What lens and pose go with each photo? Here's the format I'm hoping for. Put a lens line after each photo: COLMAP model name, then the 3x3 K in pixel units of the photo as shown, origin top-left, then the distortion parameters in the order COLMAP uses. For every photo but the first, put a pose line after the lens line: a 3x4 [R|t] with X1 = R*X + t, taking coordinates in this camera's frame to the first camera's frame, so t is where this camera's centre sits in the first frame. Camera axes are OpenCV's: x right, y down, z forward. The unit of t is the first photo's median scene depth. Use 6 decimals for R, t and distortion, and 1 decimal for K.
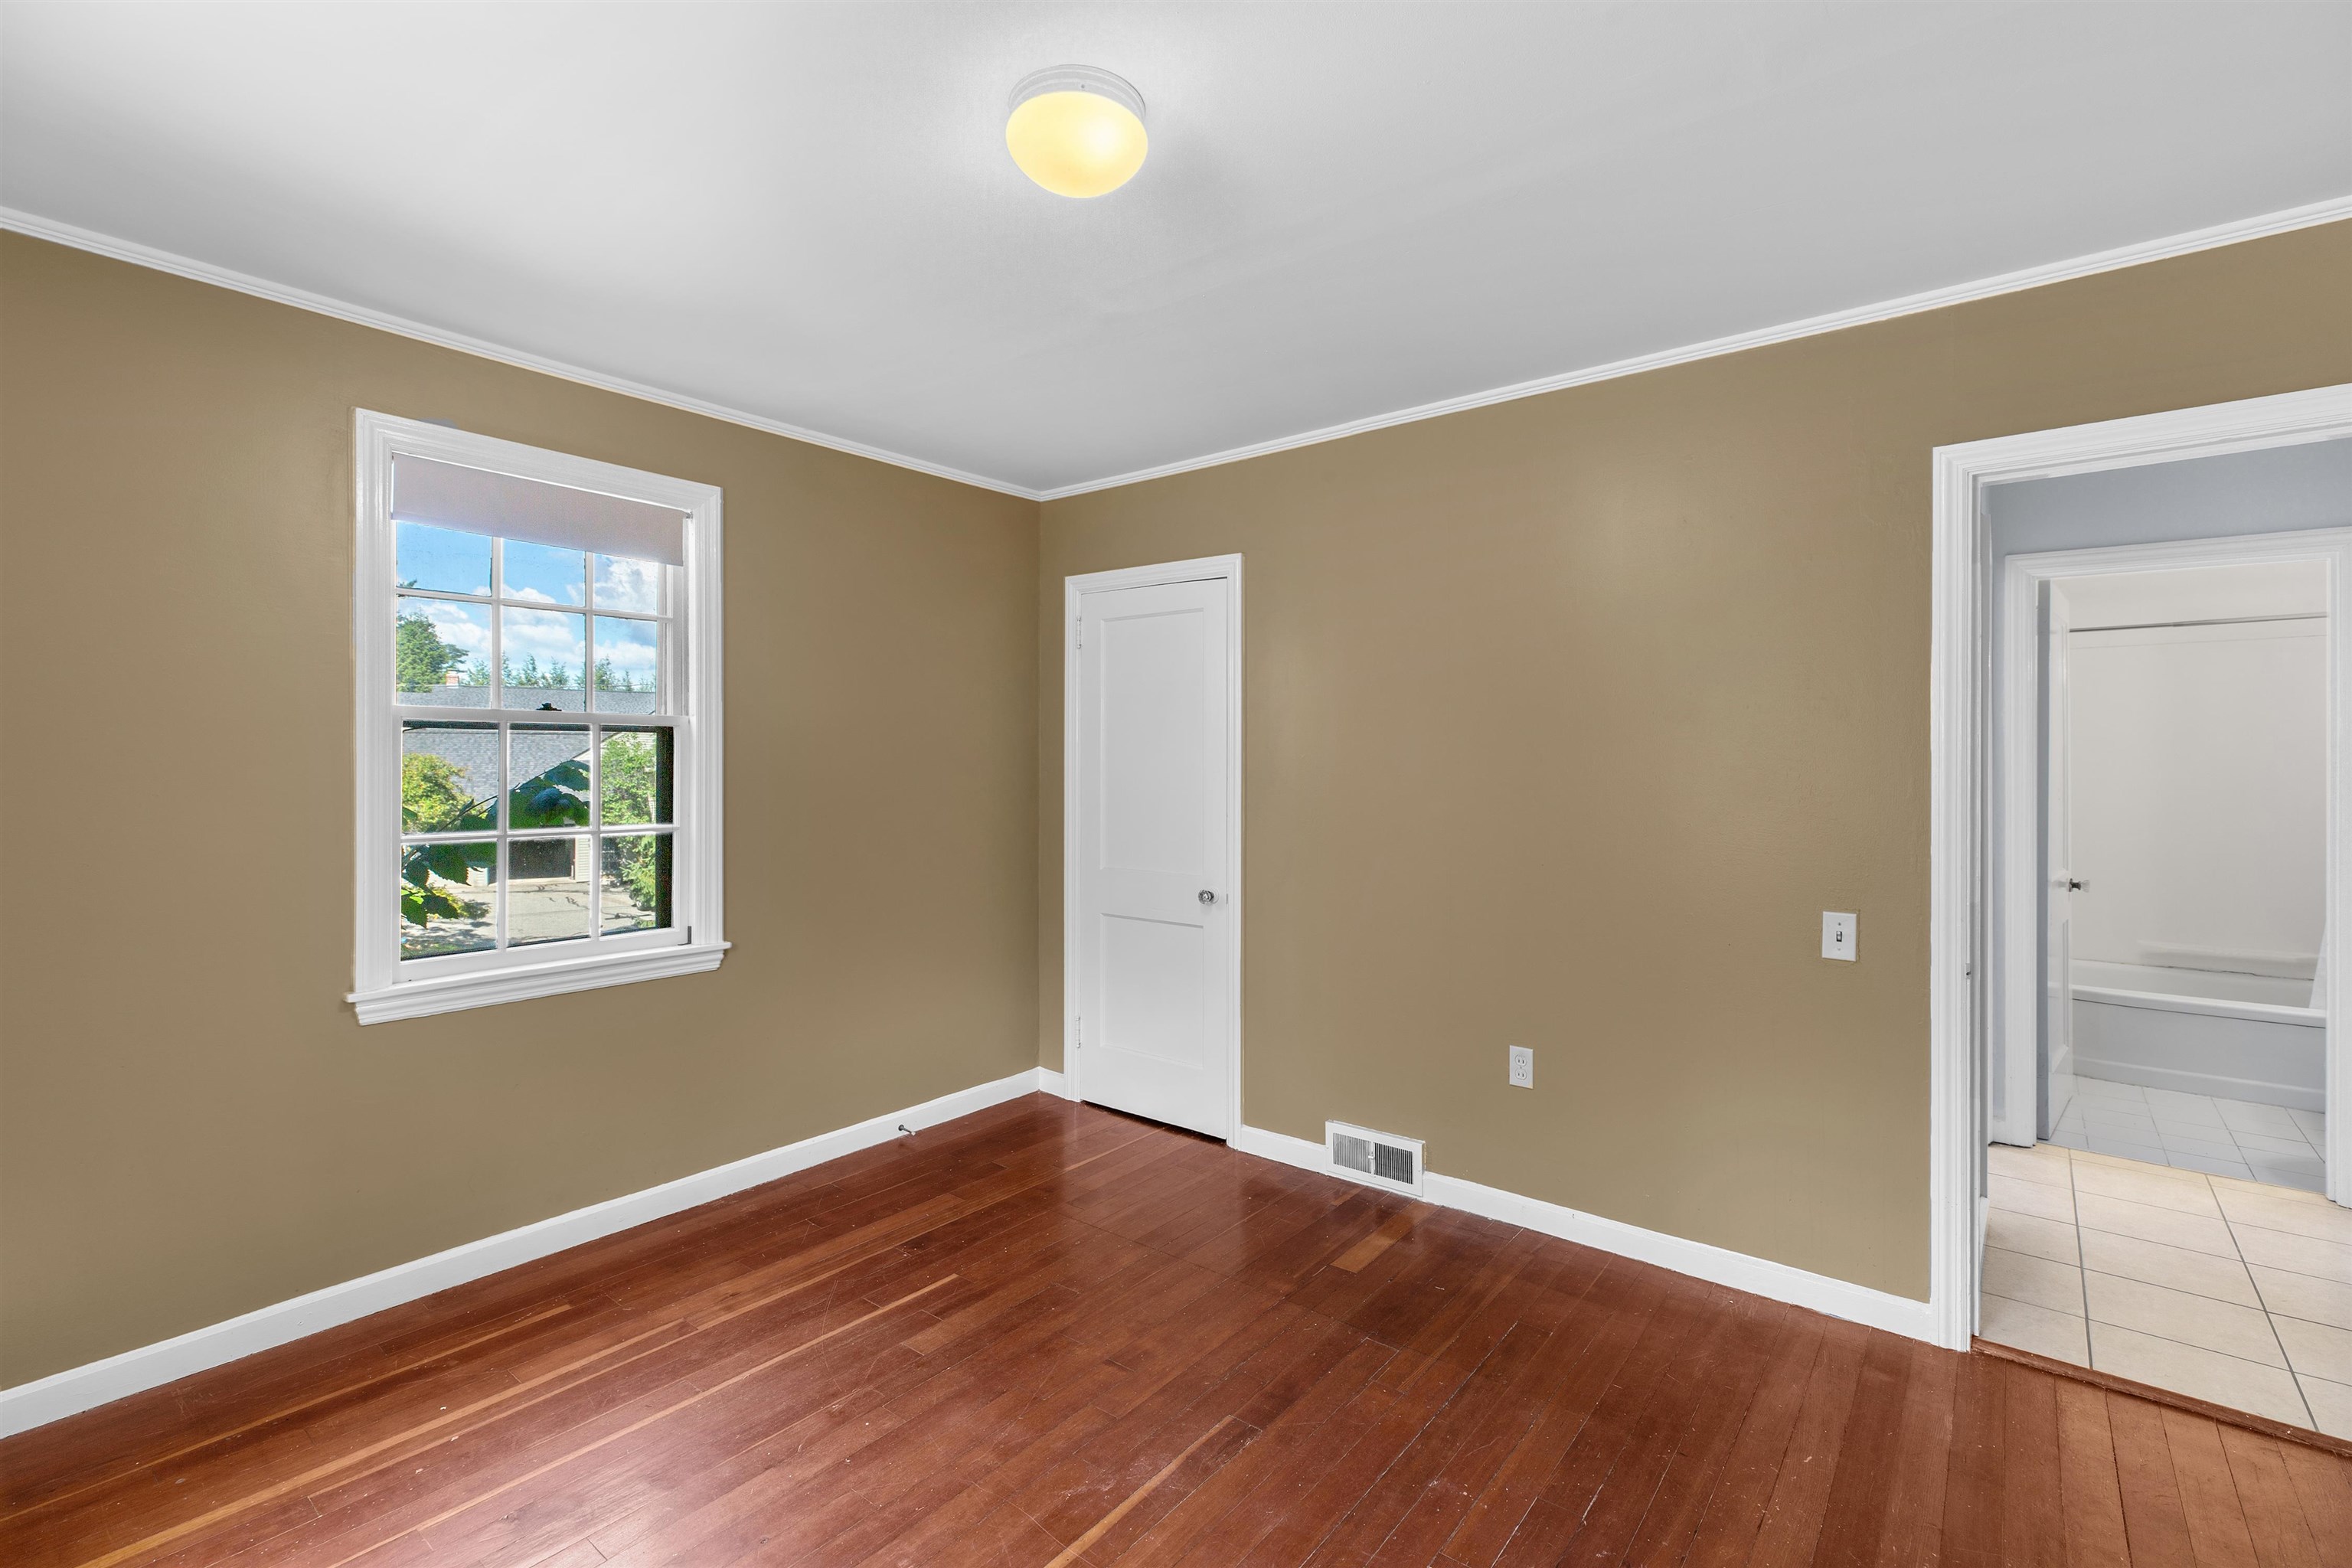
lens RADIAL K [[1059.8, 0, 1171.3], [0, 1059.8, 765.6], [0, 0, 1]] dist [0.001732, 0.000280]
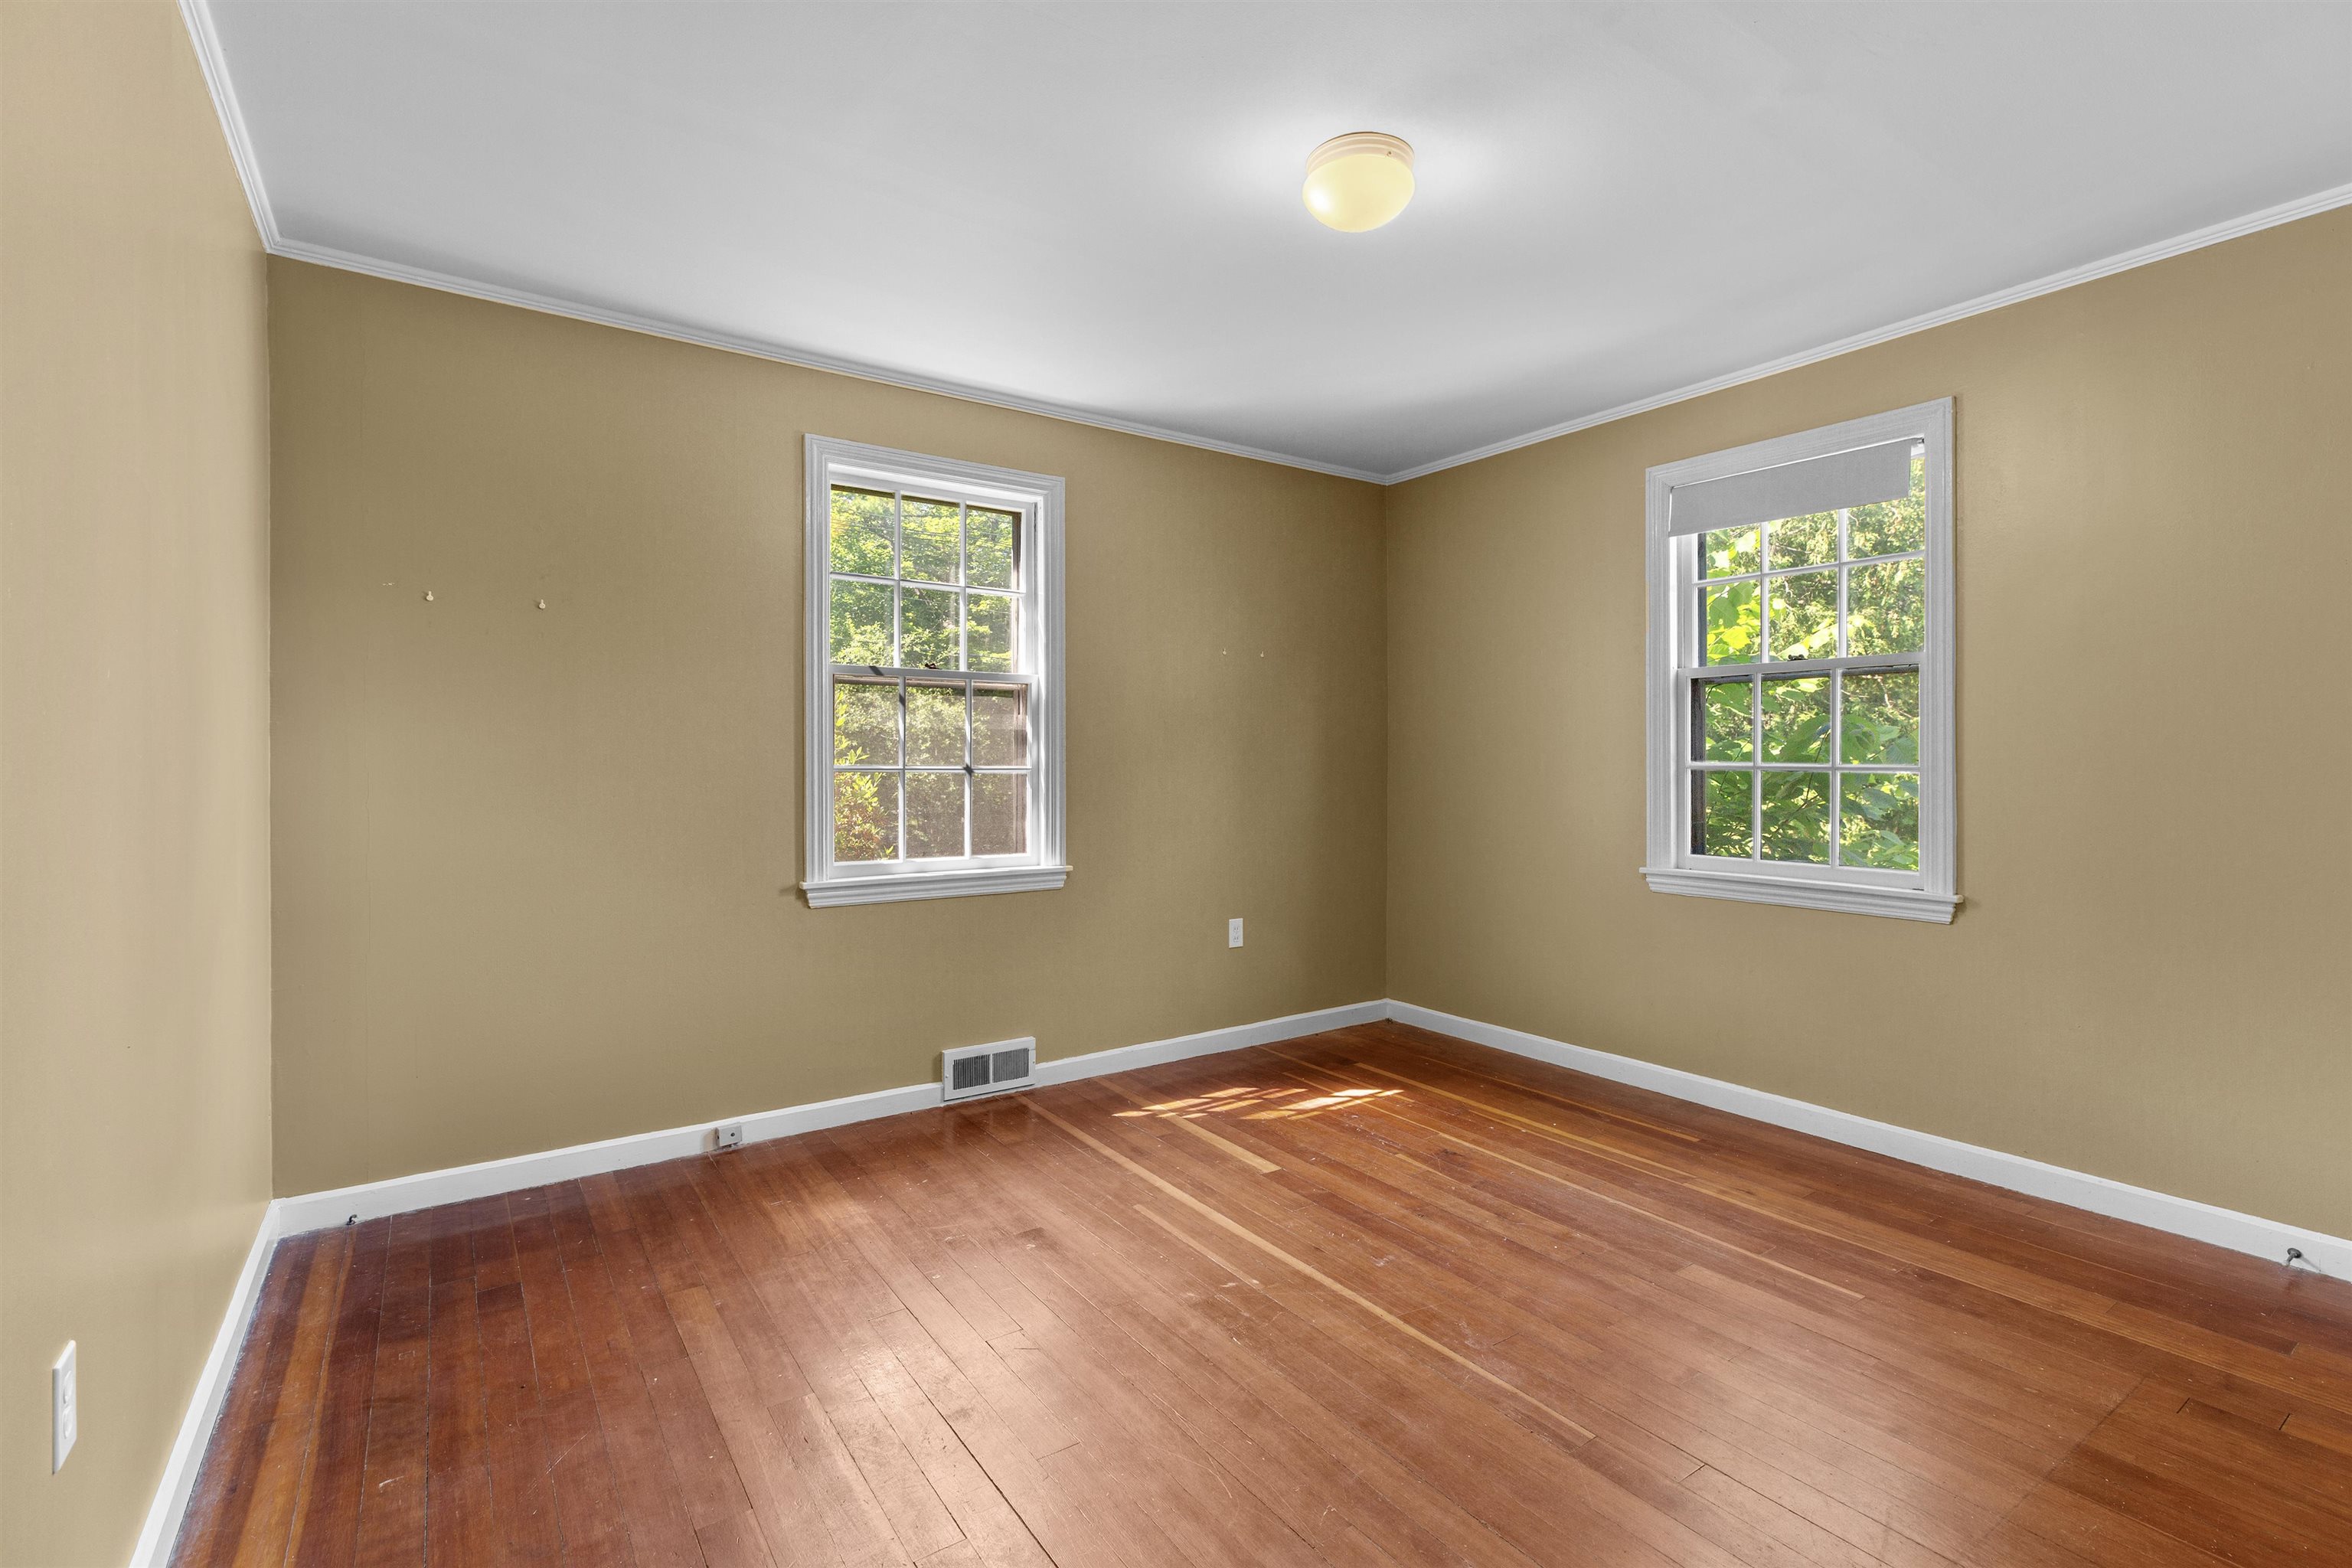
lens RADIAL K [[1059.8, 0, 1173.8], [0, 1059.8, 774.4], [0, 0, 1]] dist [0.001732, 0.000280]
pose [[-0.292563, 0.009580, -0.956198, 0.799084], [-0.003699, 0.999931, 0.011150, 0.069905], [0.956239, 0.006800, -0.292507, 0.779027]]
